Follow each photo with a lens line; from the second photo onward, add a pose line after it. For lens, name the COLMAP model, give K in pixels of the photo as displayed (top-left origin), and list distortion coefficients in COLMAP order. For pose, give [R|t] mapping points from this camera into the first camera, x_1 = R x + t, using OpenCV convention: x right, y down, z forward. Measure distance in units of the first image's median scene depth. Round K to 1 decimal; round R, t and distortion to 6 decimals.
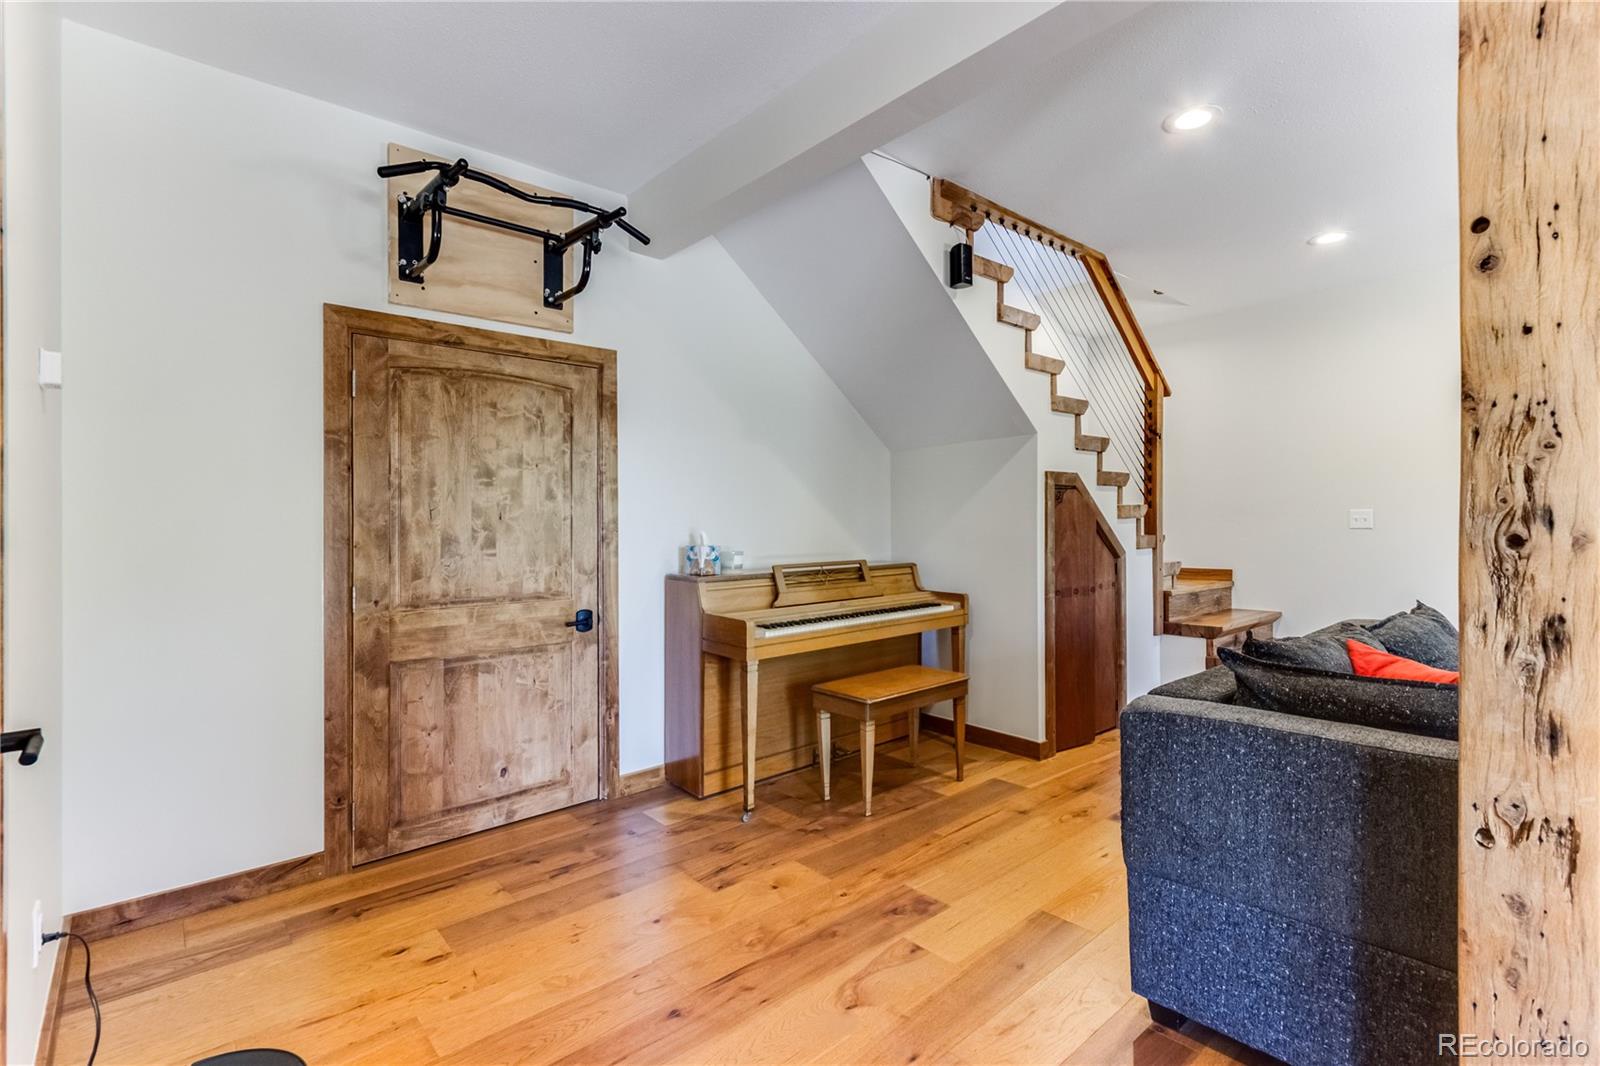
lens RADIAL K [[729.2, 0, 804.8], [0, 729.2, 524.4], [0, 0, 1]] dist [-0.002708, -0.001294]
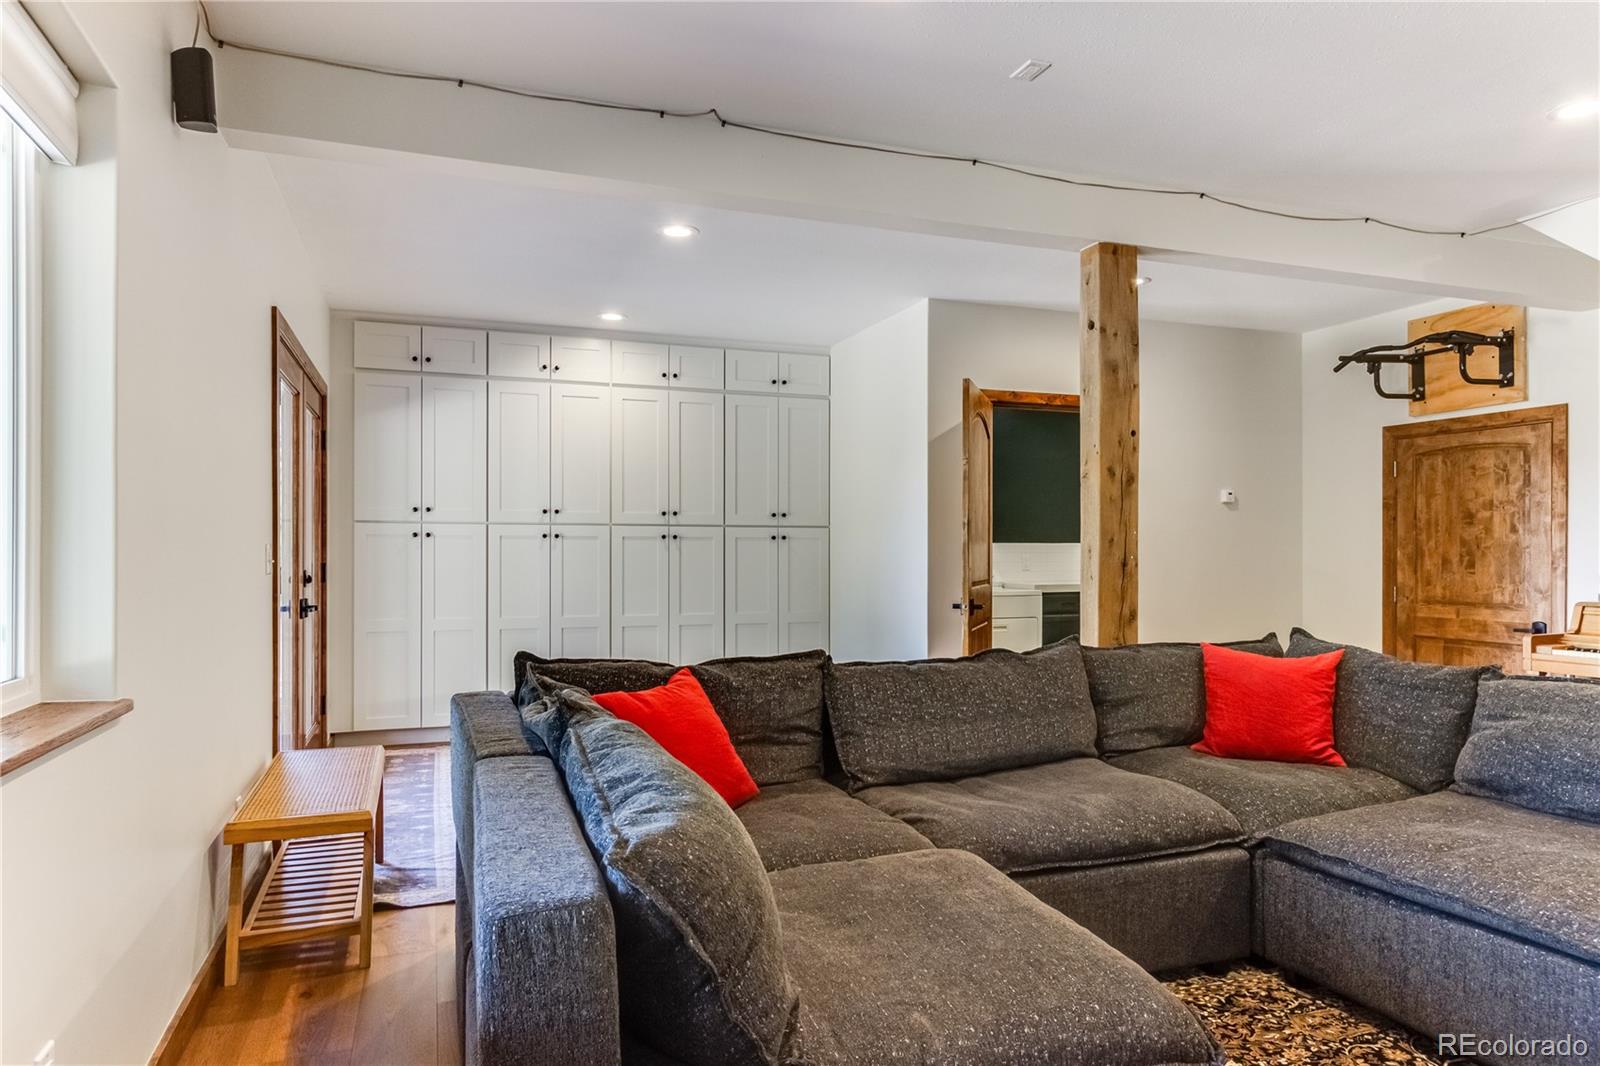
lens RADIAL K [[1047.7, 0, 800.1], [0, 1047.7, 554.0], [0, 0, 1]] dist [-0.001860, -0.002716]
pose [[-0.366076, 0.013047, -0.930493, 1.827540], [0.002172, 0.999911, 0.013165, -0.023384], [0.930582, 0.002798, -0.366072, 0.494011]]
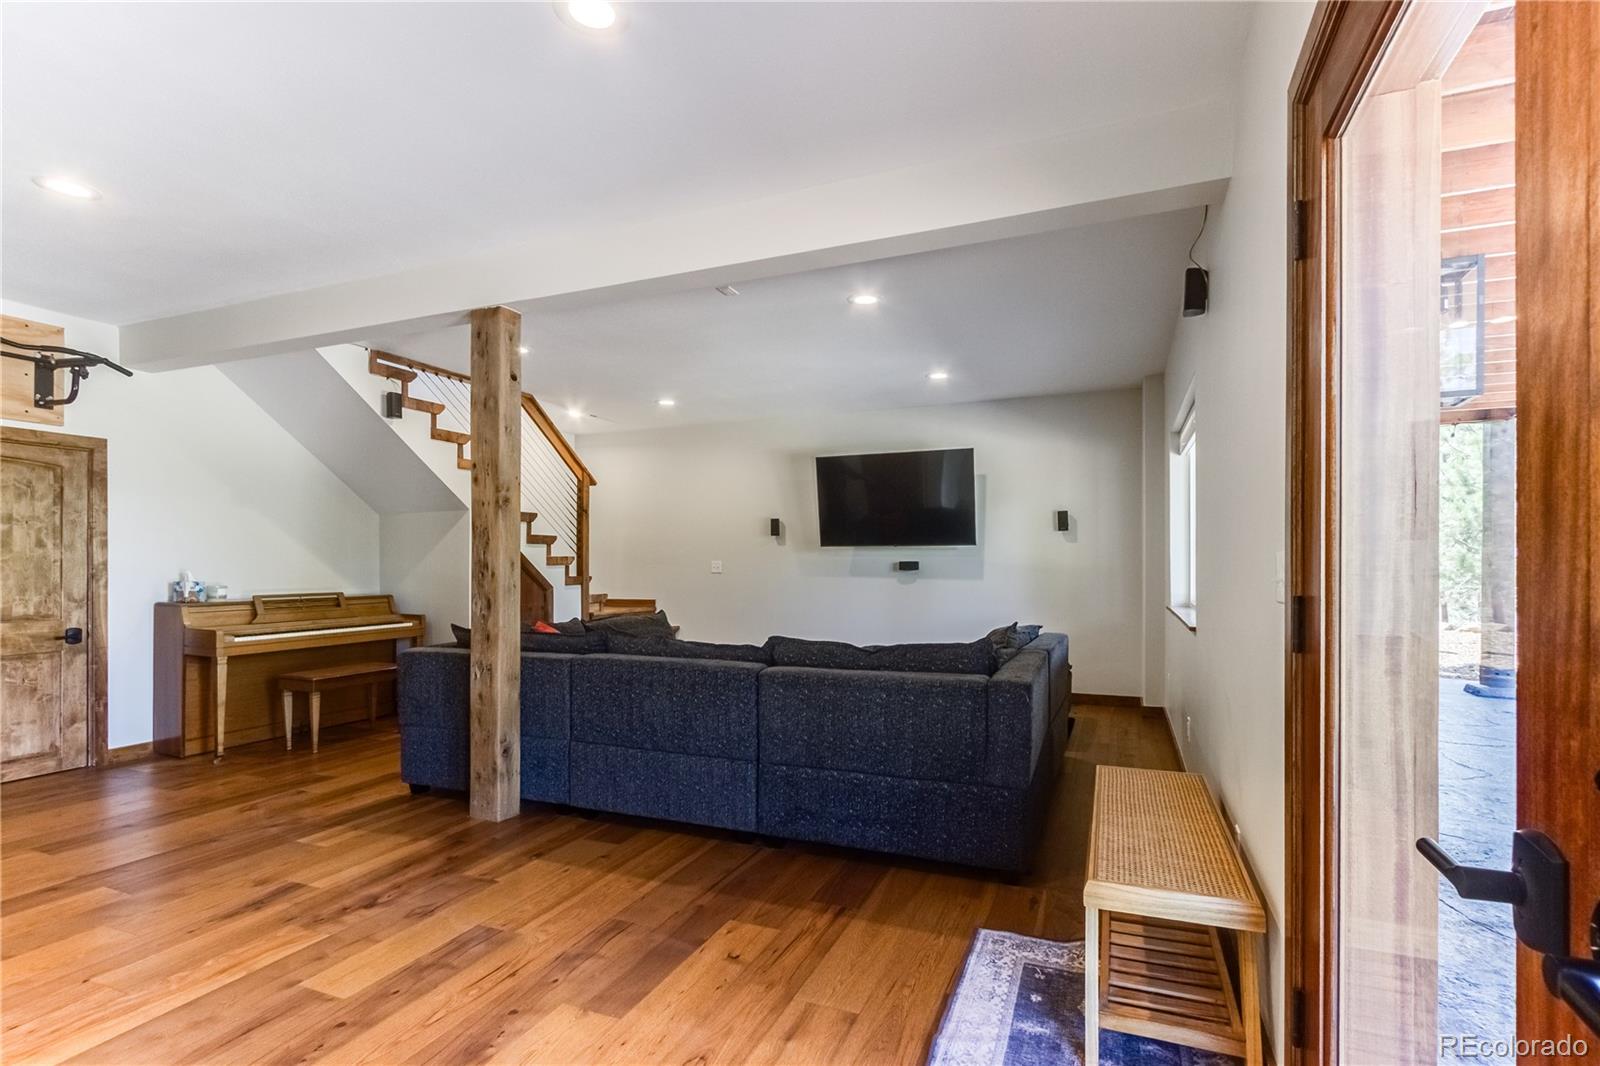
lens RADIAL K [[729.8, 0, 804.2], [0, 729.8, 571.6], [0, 0, 1]] dist [-0.000332, -0.000270]
pose [[0.892628, 0.005394, 0.450761, 0.308168], [-0.006478, 0.999979, 0.000860, 0.001104], [-0.450747, -0.003688, 0.892644, -0.852044]]
